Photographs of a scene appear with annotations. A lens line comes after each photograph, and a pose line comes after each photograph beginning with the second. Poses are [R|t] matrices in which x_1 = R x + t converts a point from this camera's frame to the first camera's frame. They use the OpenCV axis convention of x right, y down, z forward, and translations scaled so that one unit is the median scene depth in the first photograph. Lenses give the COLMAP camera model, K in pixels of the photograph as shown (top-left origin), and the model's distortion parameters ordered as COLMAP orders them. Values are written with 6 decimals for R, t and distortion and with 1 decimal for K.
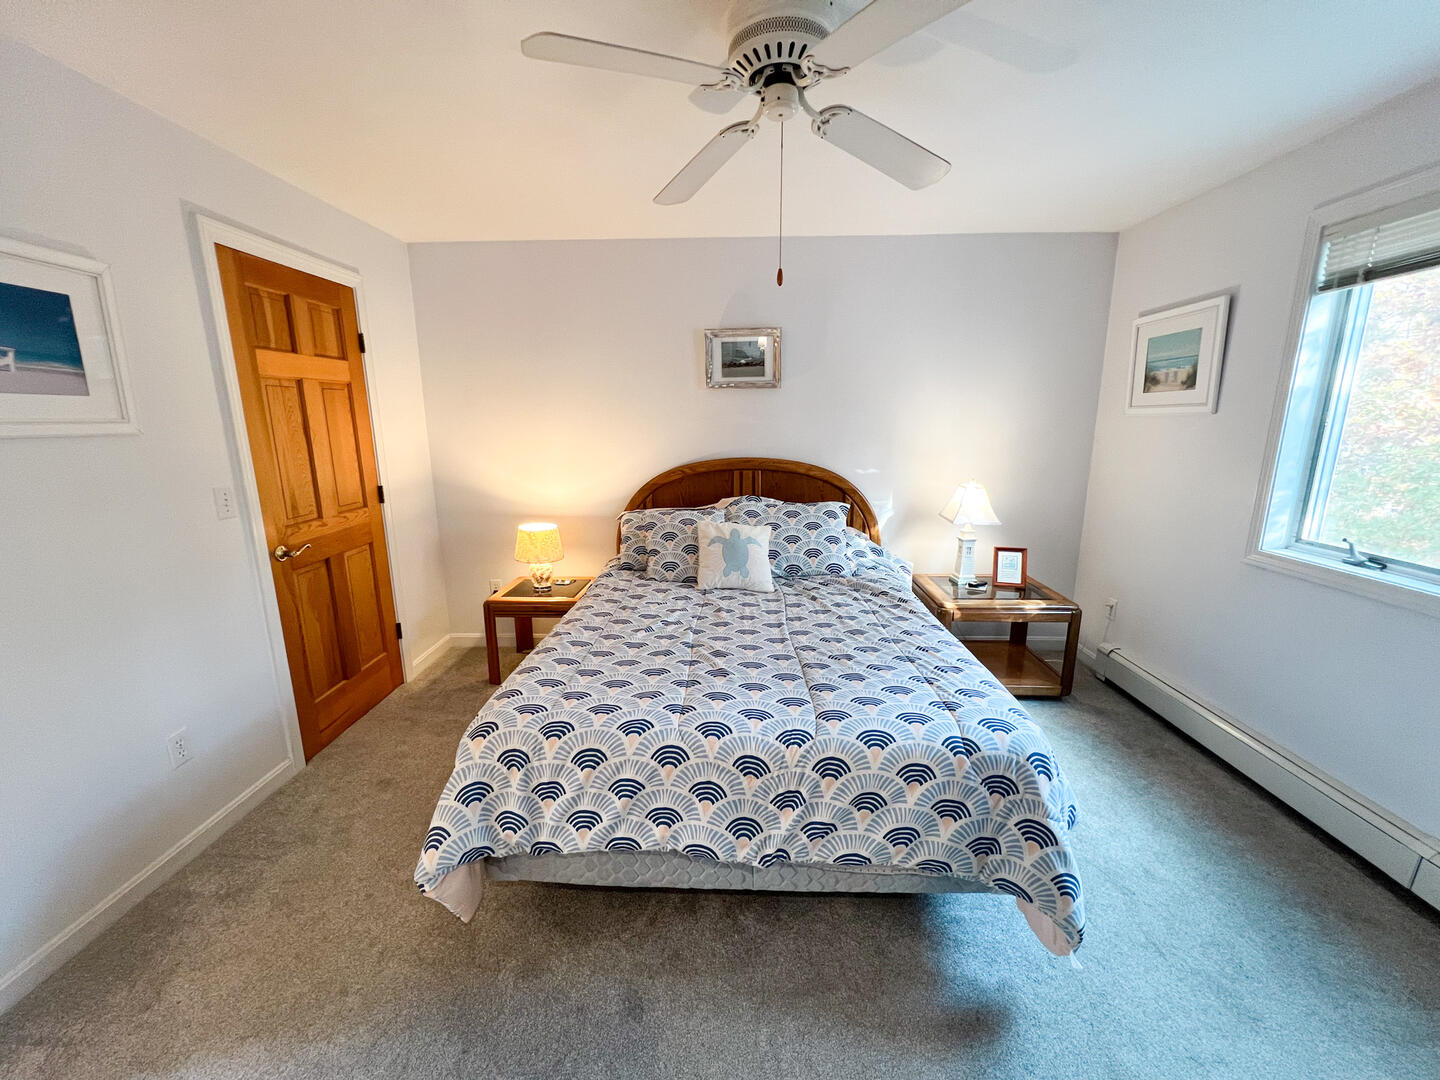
lens RADIAL K [[581.6, 0, 717.5], [0, 581.6, 538.2], [0, 0, 1]] dist [0.002561, -0.000023]
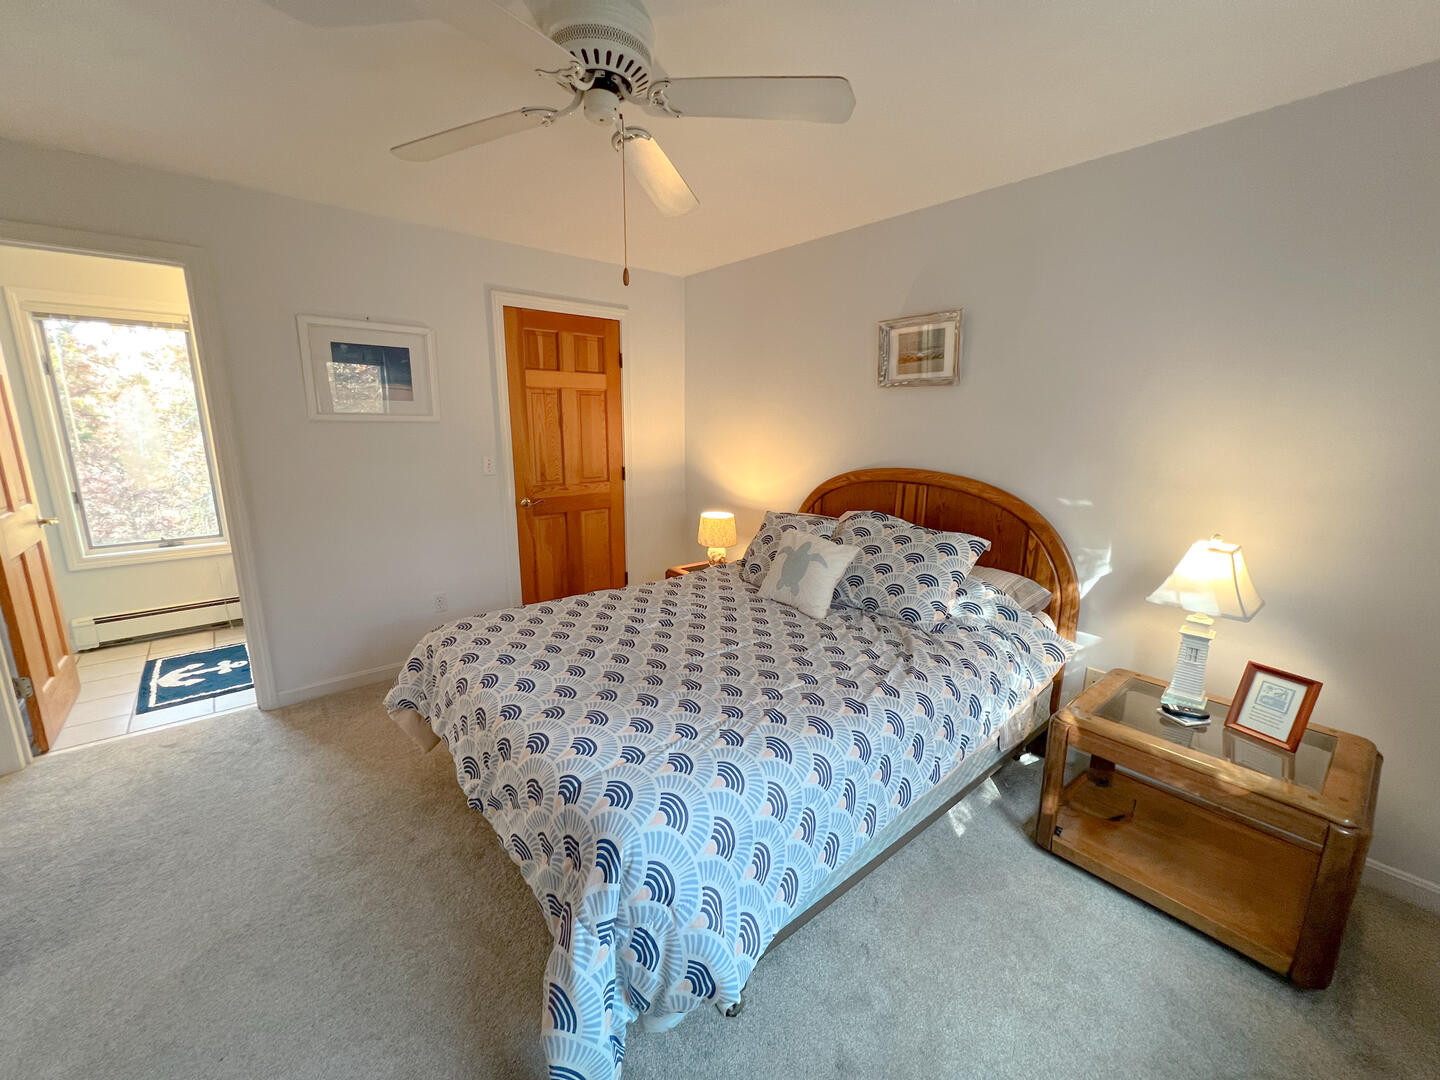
lens RADIAL K [[581.6, 0, 715.2], [0, 581.6, 538.8], [0, 0, 1]] dist [0.002561, -0.000023]
pose [[0.664572, 0.165465, -0.728673, 0.610264], [-0.169255, 0.983162, 0.068888, -0.060749], [0.727802, 0.077550, 0.681388, 0.282699]]
